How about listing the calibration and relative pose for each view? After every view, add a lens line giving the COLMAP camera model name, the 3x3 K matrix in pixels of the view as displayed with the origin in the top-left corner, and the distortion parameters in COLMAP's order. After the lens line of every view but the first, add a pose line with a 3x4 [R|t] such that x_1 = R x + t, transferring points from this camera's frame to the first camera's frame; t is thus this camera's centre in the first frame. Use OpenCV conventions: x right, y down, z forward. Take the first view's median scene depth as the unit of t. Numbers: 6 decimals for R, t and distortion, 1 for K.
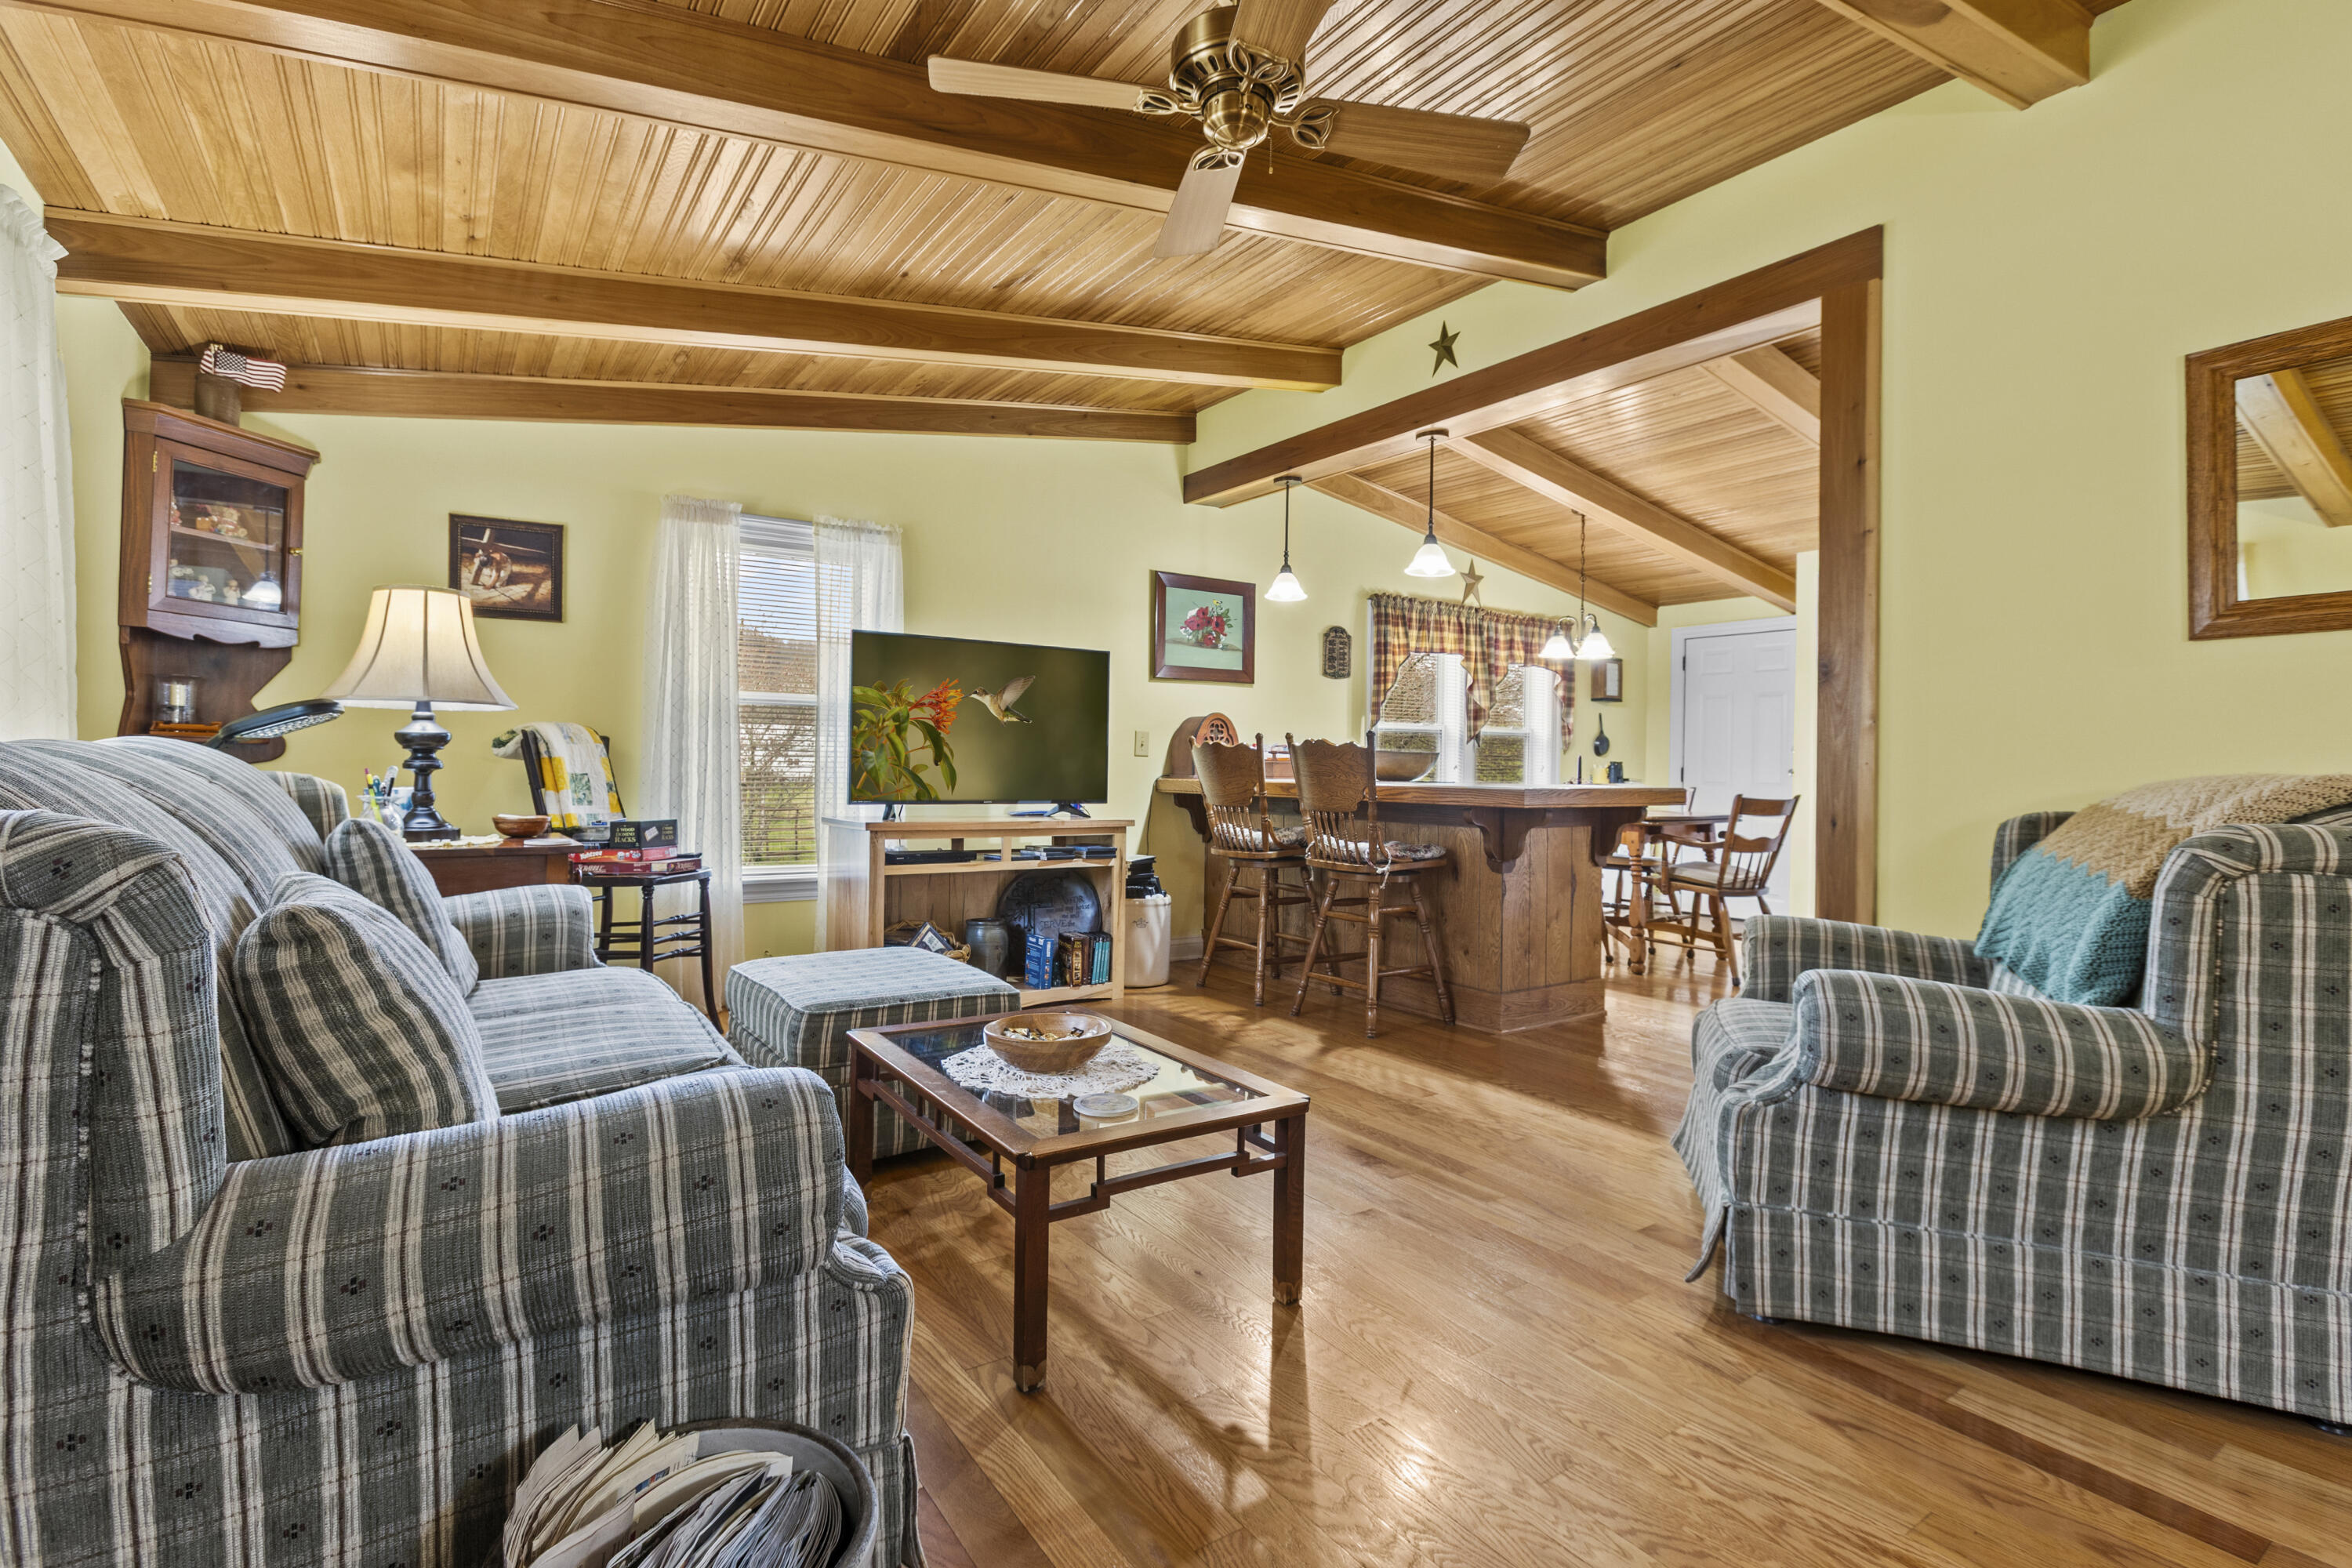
lens RADIAL K [[1058.1, 0, 1172.5], [0, 1058.1, 782.7], [0, 0, 1]] dist [-0.007068, 0.001087]
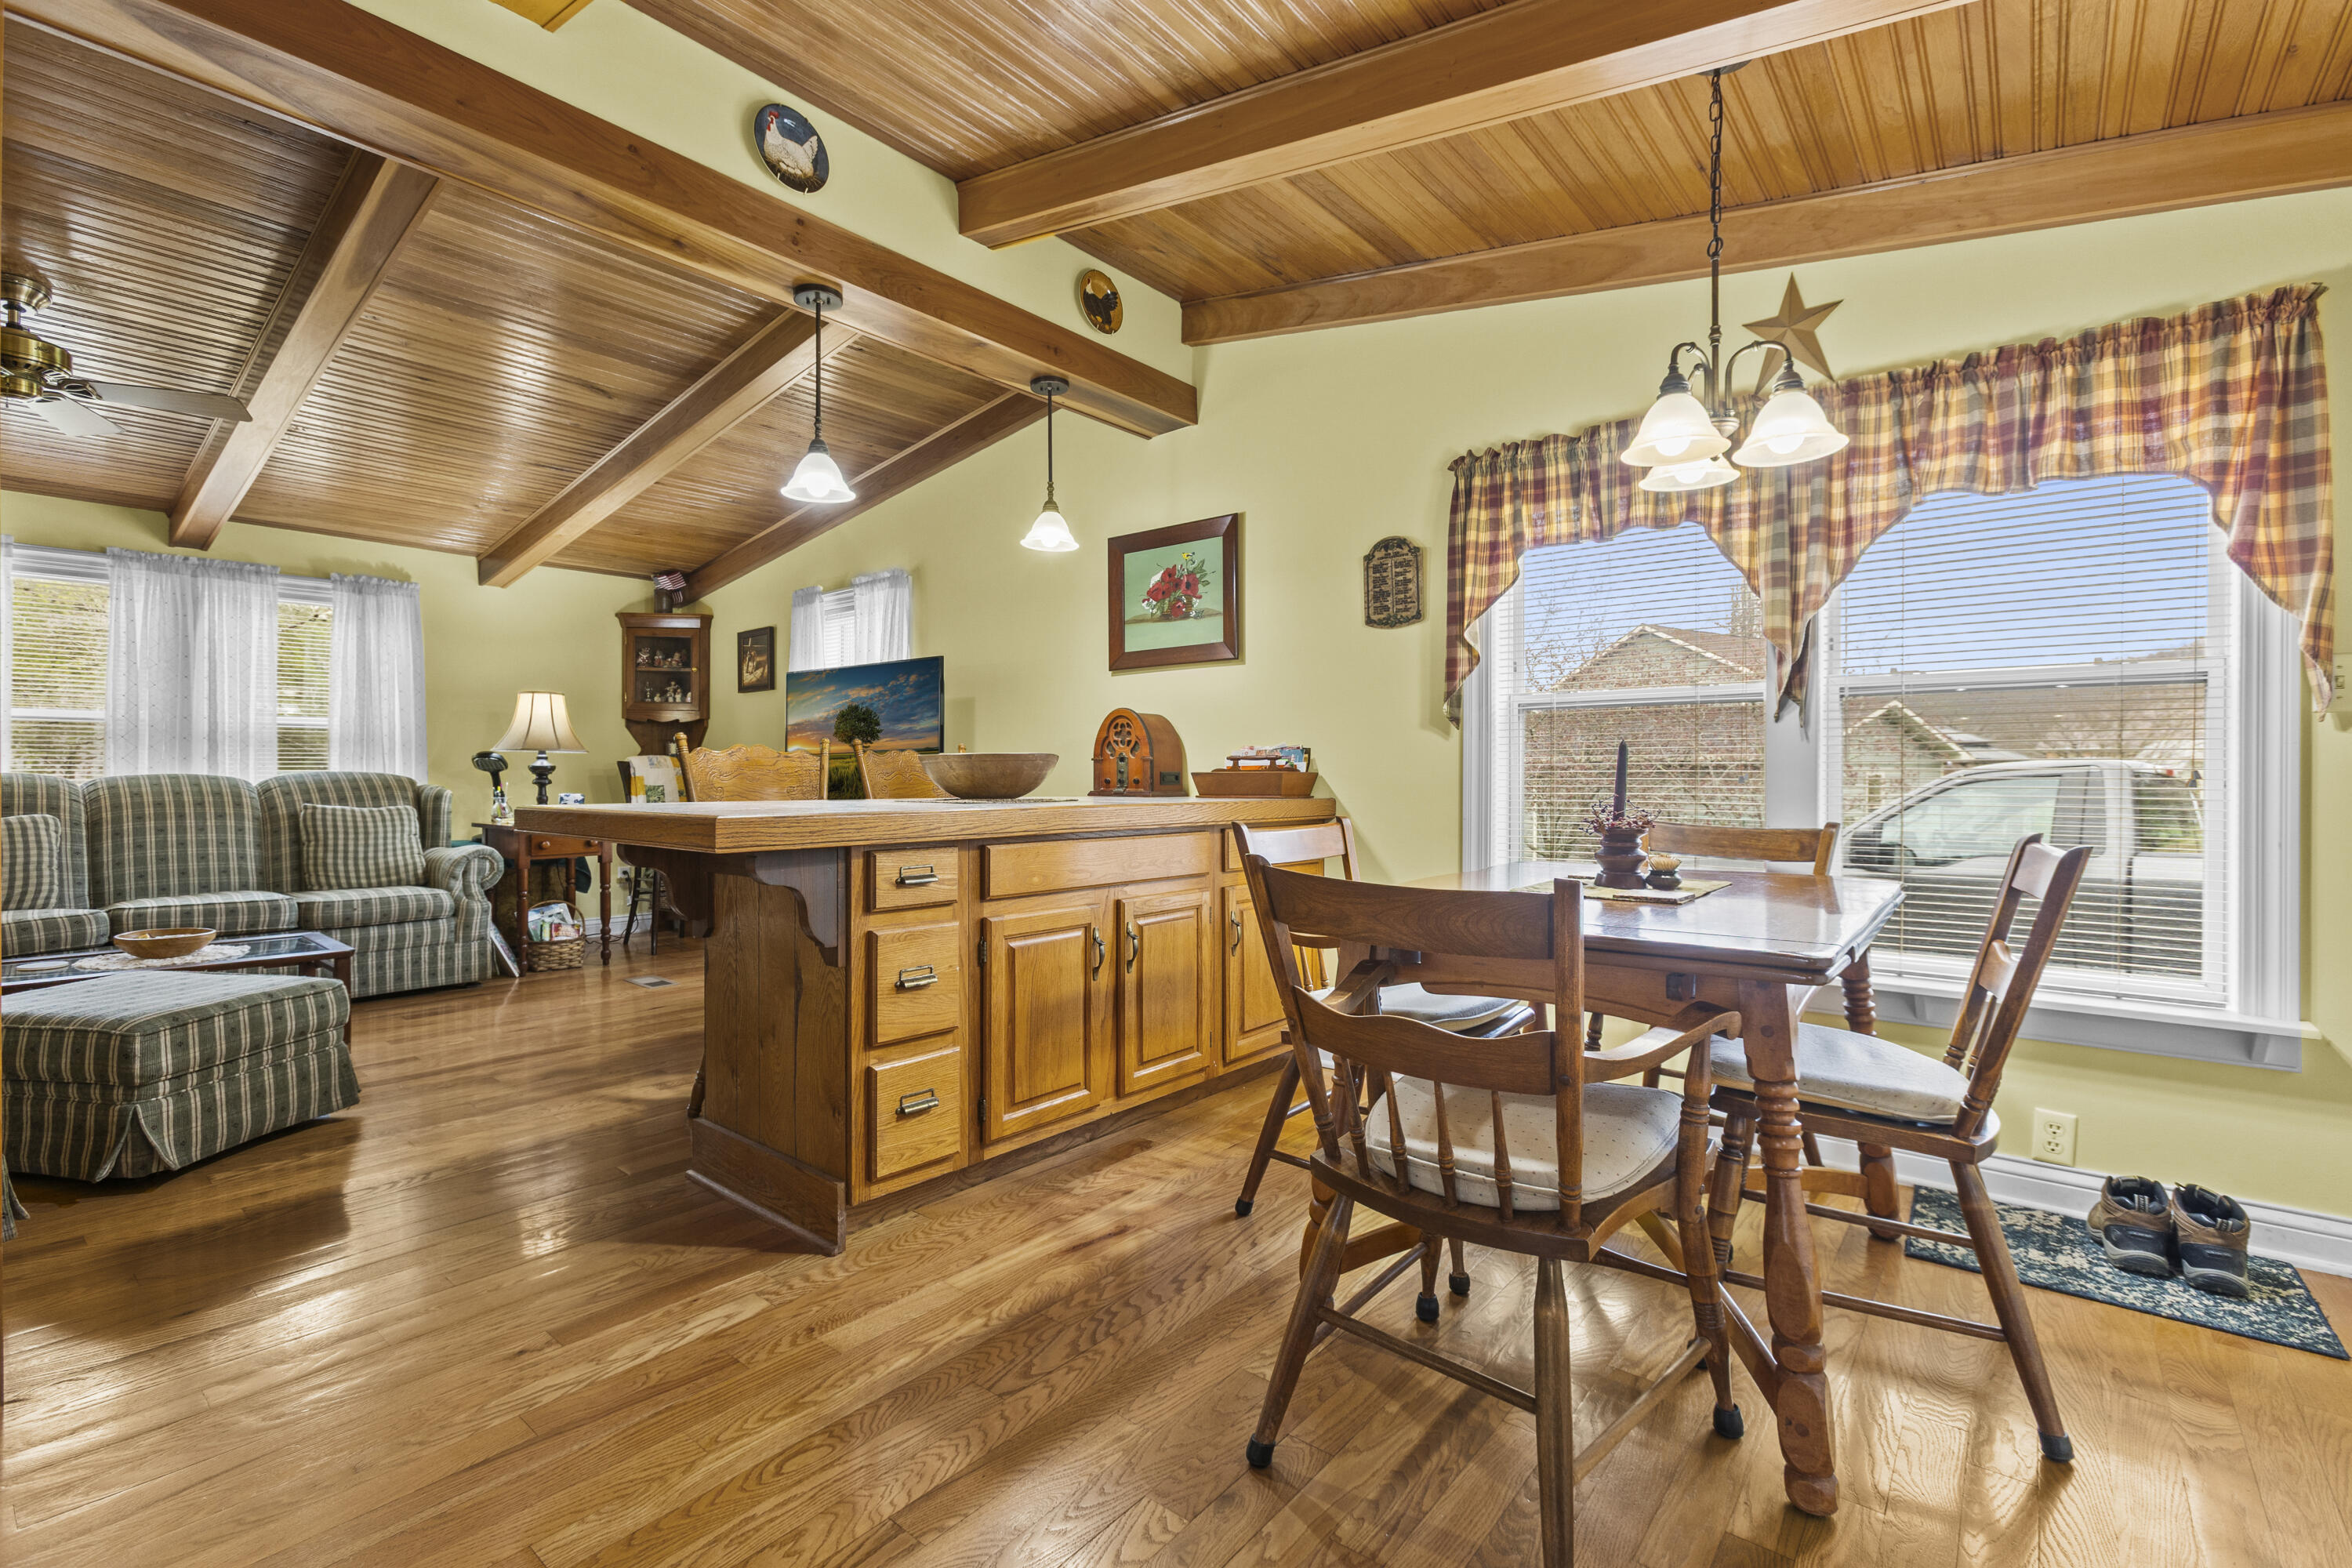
lens RADIAL K [[1058.1, 0, 1179.6], [0, 1058.1, 779.2], [0, 0, 1]] dist [-0.007068, 0.001087]
pose [[0.272655, -0.003700, -0.962105, 0.736700], [-0.010890, 0.999917, -0.006932, -0.010424], [0.962050, 0.012368, 0.272592, 0.788738]]
